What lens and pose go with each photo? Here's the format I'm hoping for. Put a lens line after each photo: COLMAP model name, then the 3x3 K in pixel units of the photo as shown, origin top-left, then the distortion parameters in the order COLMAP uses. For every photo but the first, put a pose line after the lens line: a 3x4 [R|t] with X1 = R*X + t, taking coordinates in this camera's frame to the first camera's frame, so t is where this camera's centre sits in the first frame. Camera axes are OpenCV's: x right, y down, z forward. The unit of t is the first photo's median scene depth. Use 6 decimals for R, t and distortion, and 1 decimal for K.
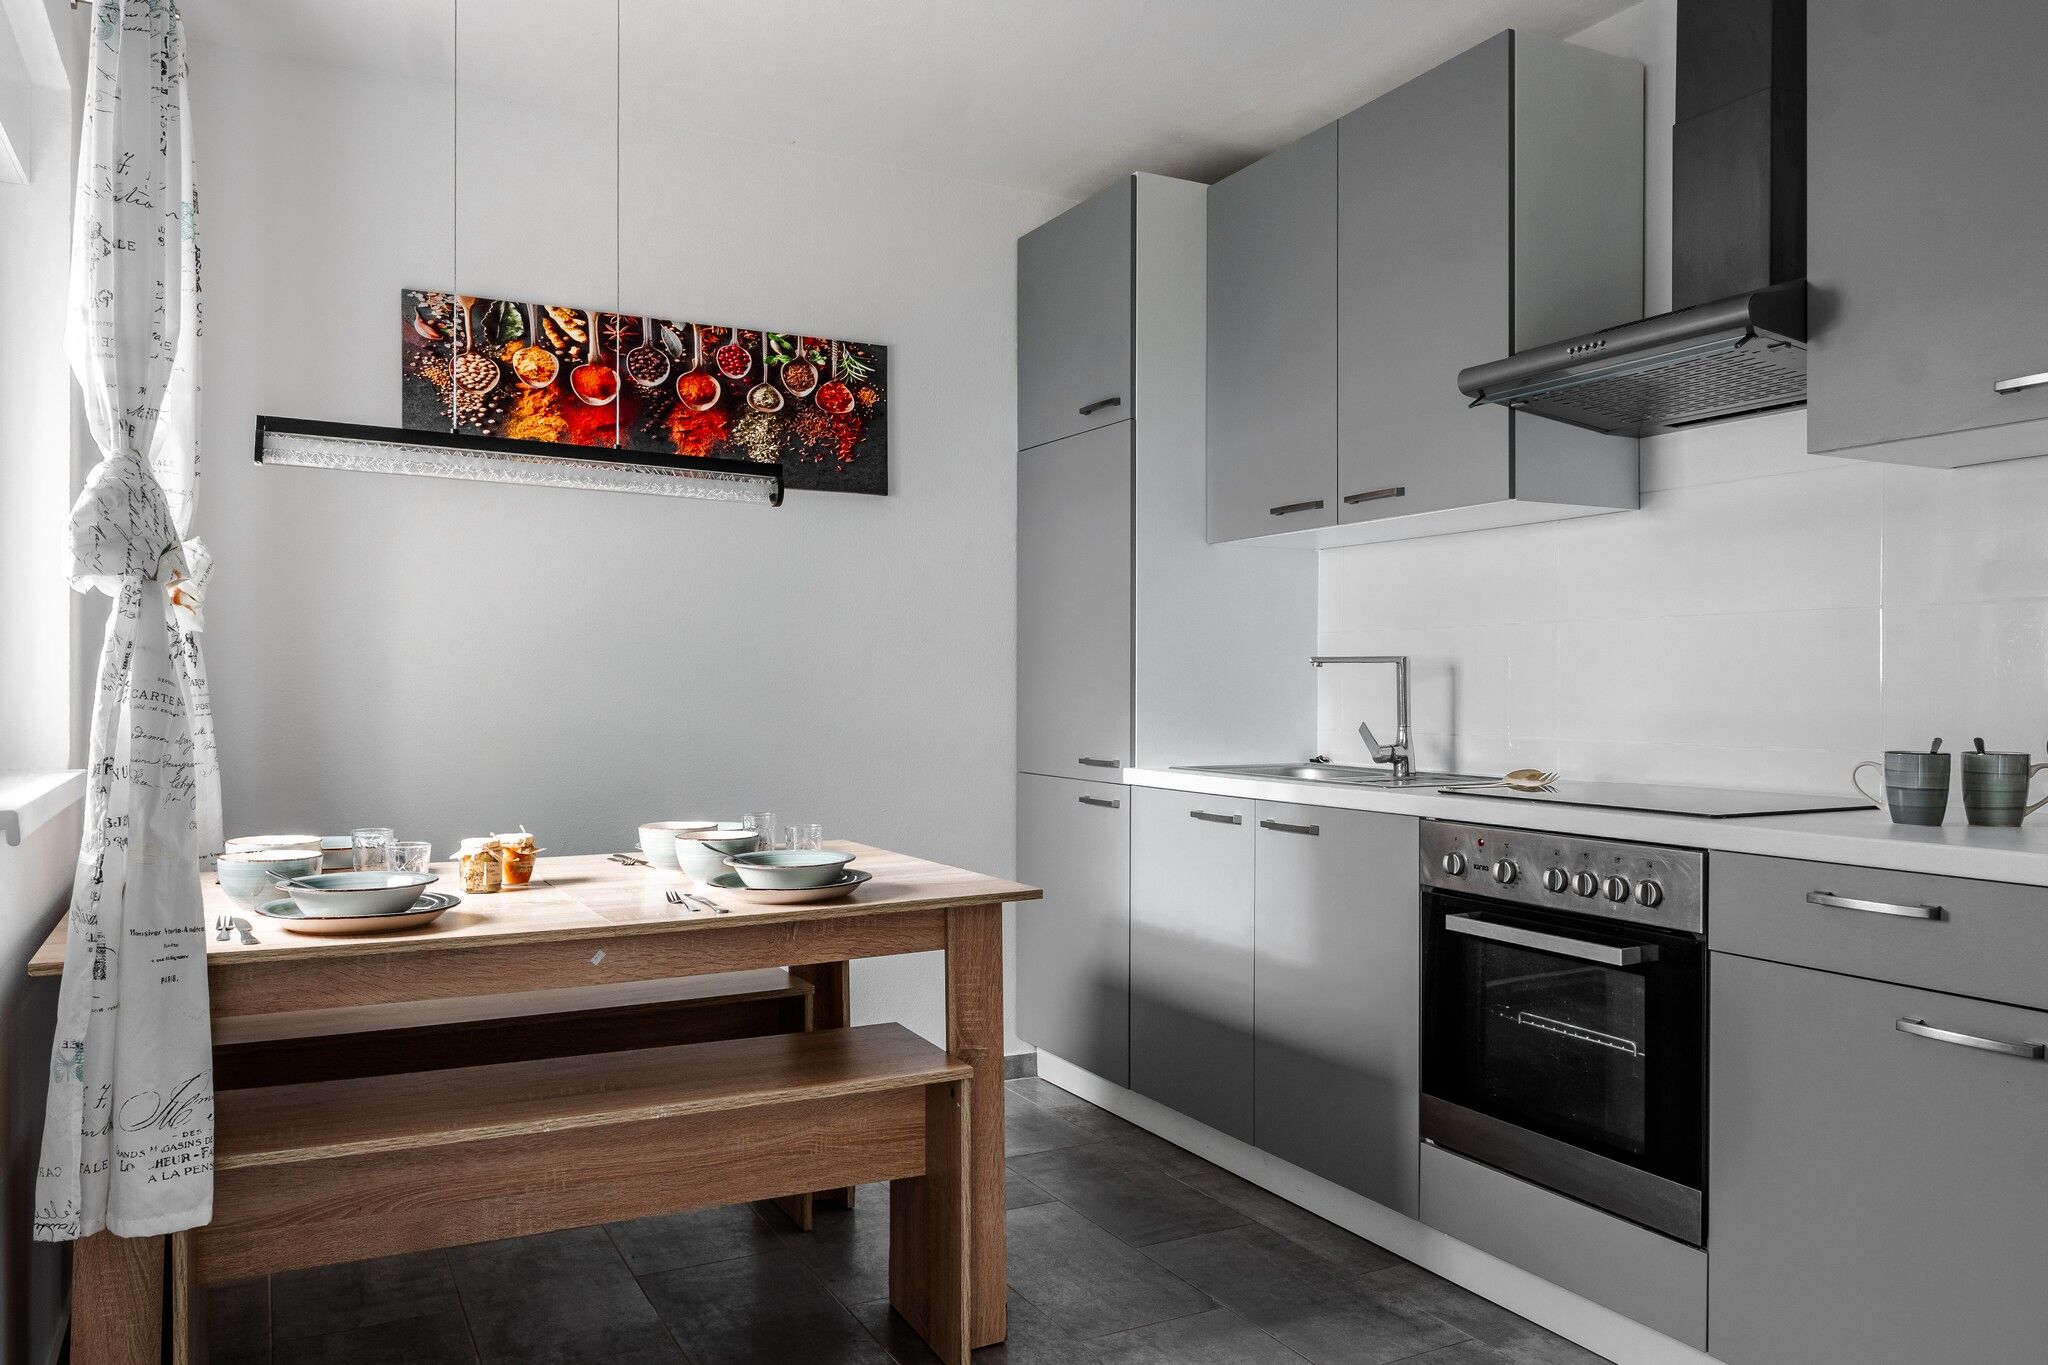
lens RADIAL K [[1458.9, 0, 1028.5], [0, 1458.9, 693.8], [0, 0, 1]] dist [0.002911, -0.005761]
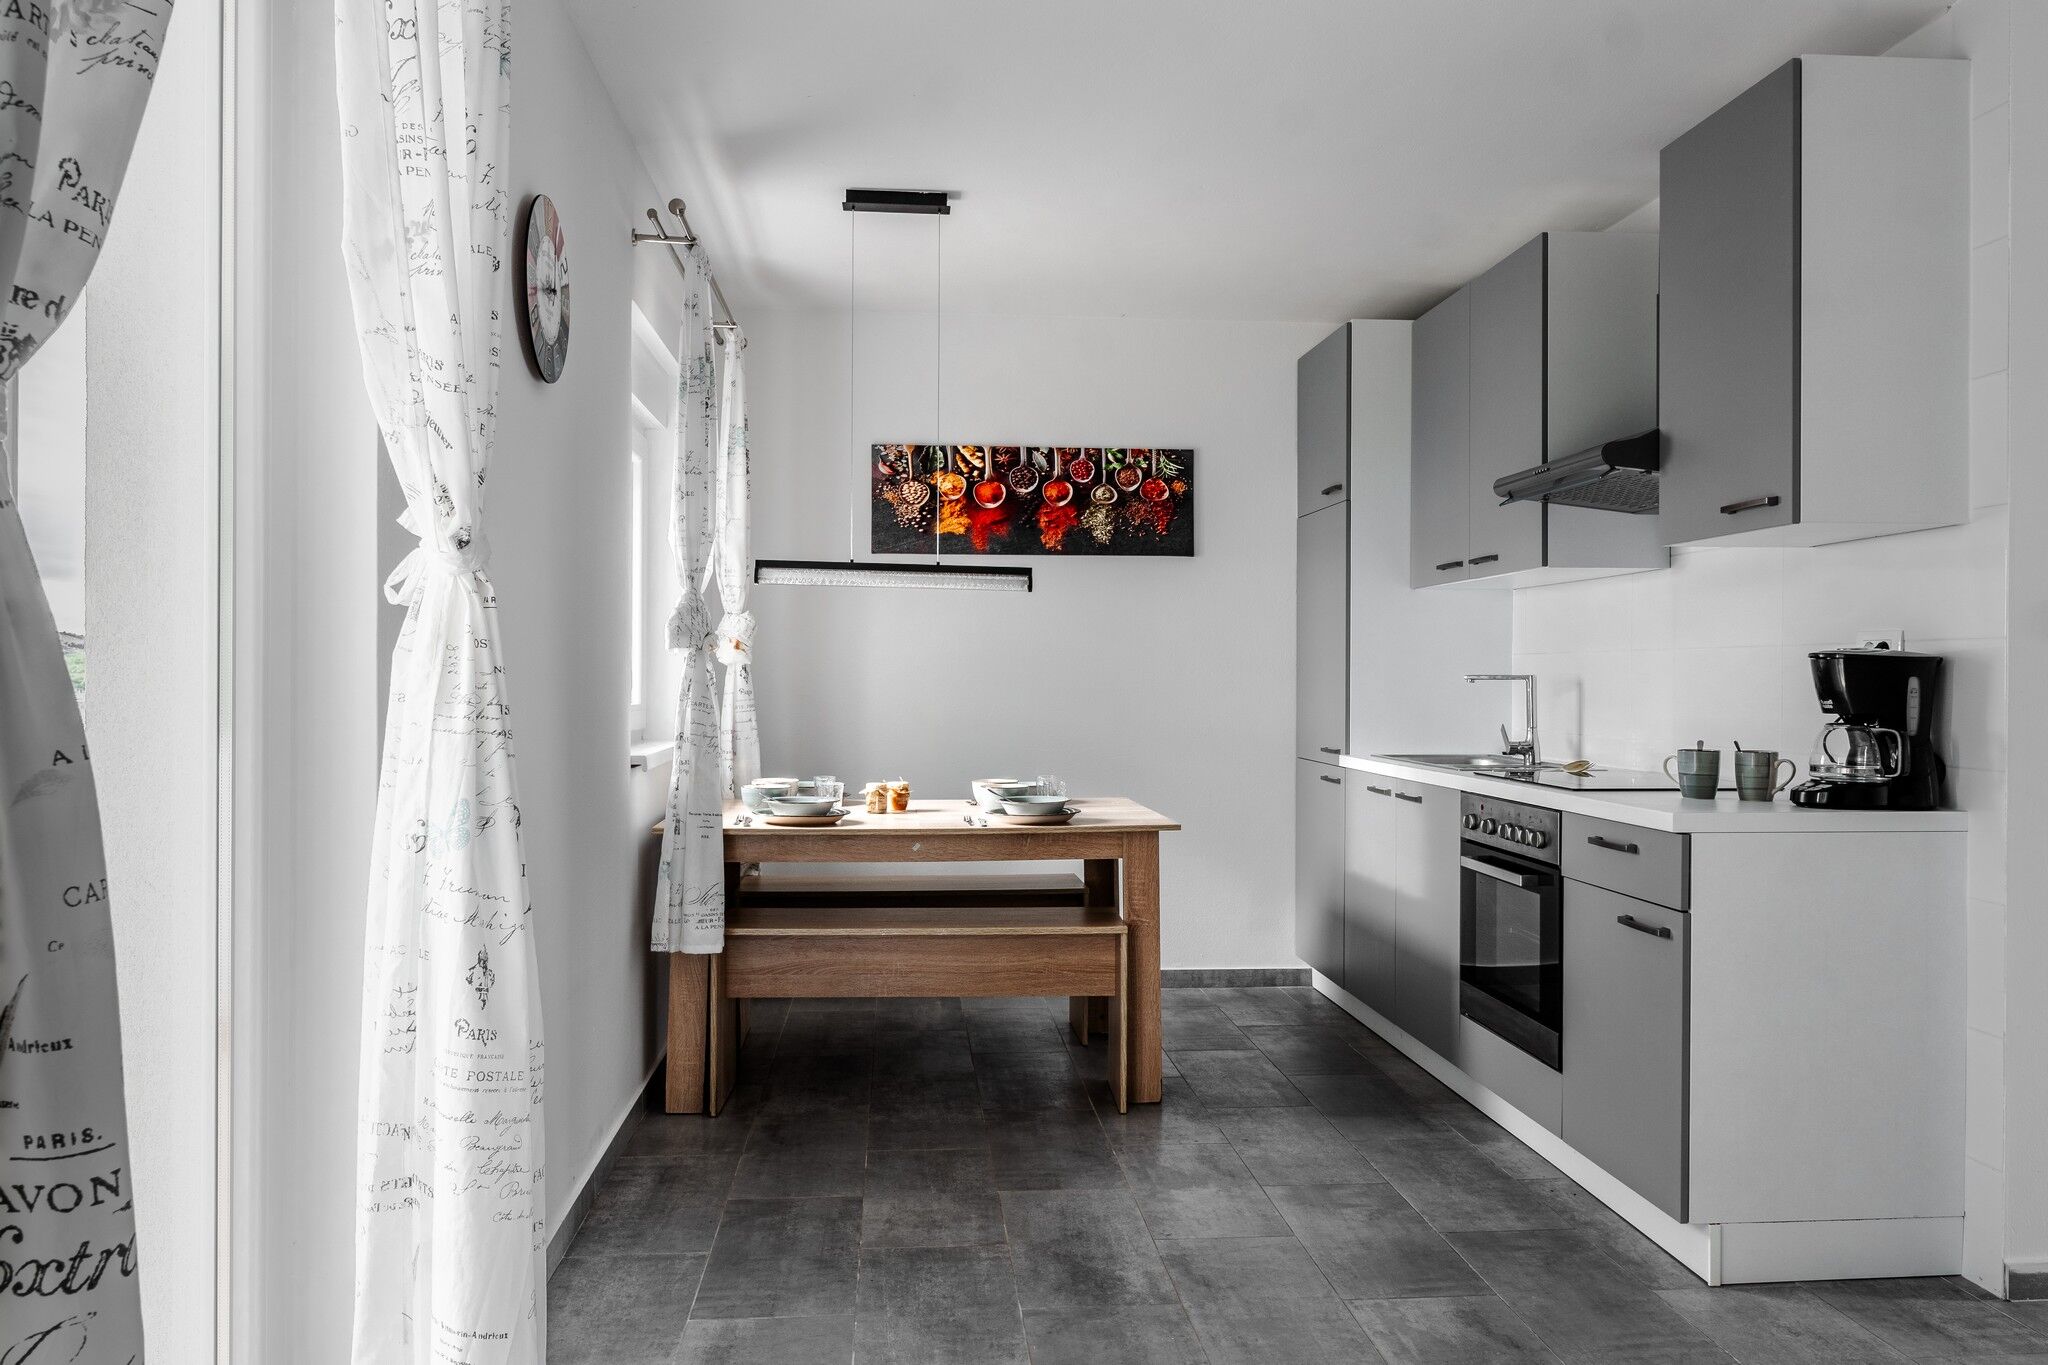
lens RADIAL K [[1460.3, 0, 1024.0], [0, 1460.3, 682.5], [0, 0, 1]] dist [-0.000674, -0.003956]
pose [[0.921051, 0.003210, -0.389428, 0.328620], [-0.004016, 0.999991, -0.001254, -0.014264], [0.389421, 0.002719, 0.921056, -0.385125]]
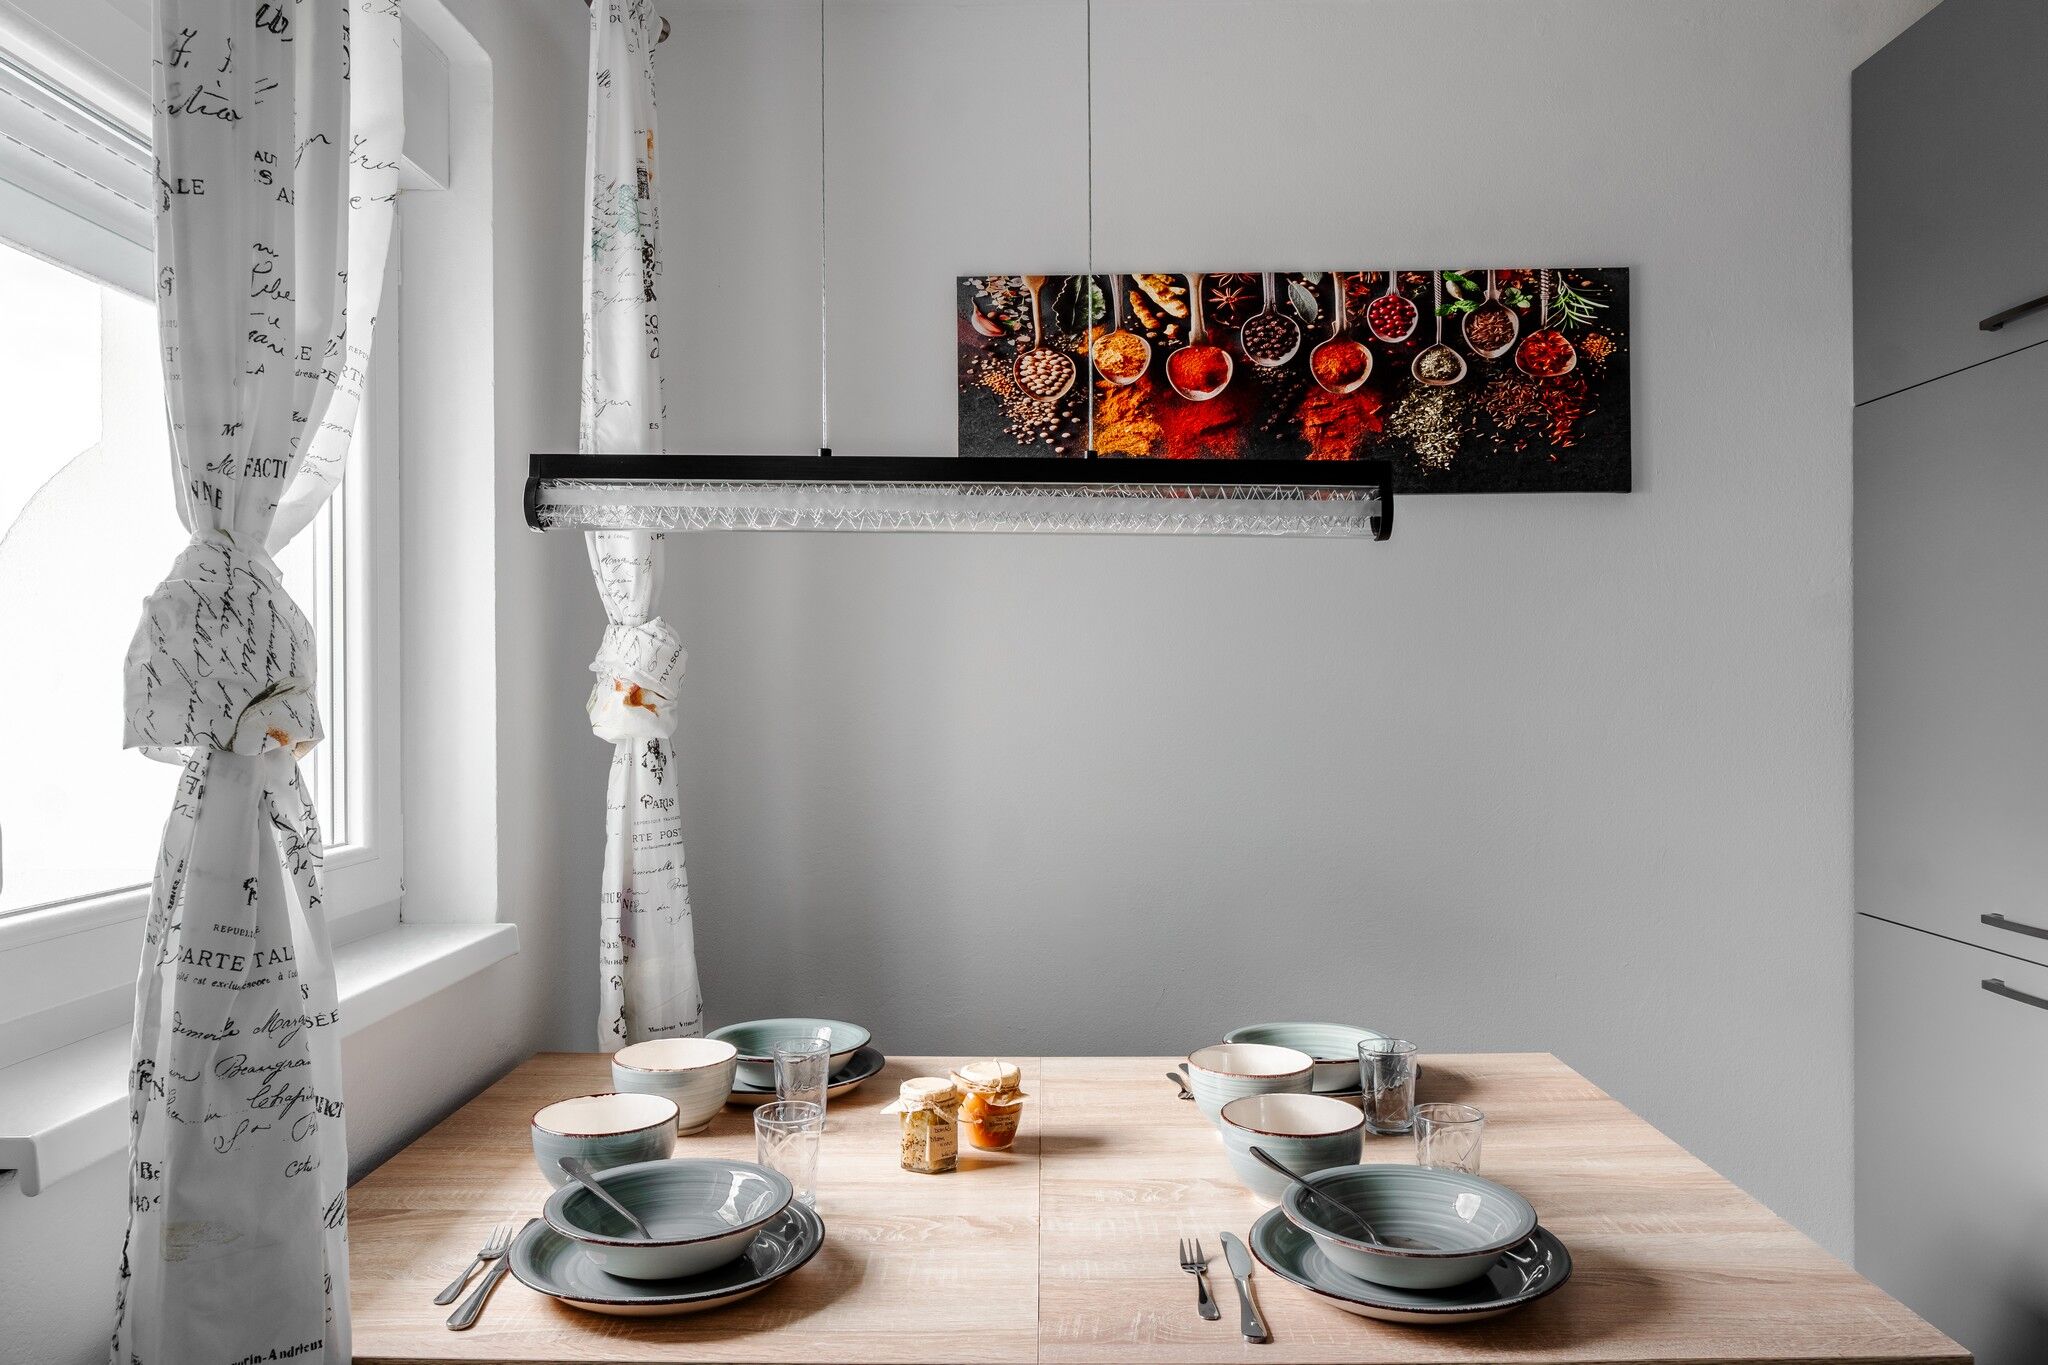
lens RADIAL K [[1442.4, 0, 1019.8], [0, 1442.4, 694.8], [0, 0, 1]] dist [-0.001124, -0.002993]
pose [[0.871410, -0.004701, -0.490533, -0.019093], [0.004562, 0.999989, -0.001479, -0.048302], [0.490534, -0.000949, 0.871422, 0.320165]]
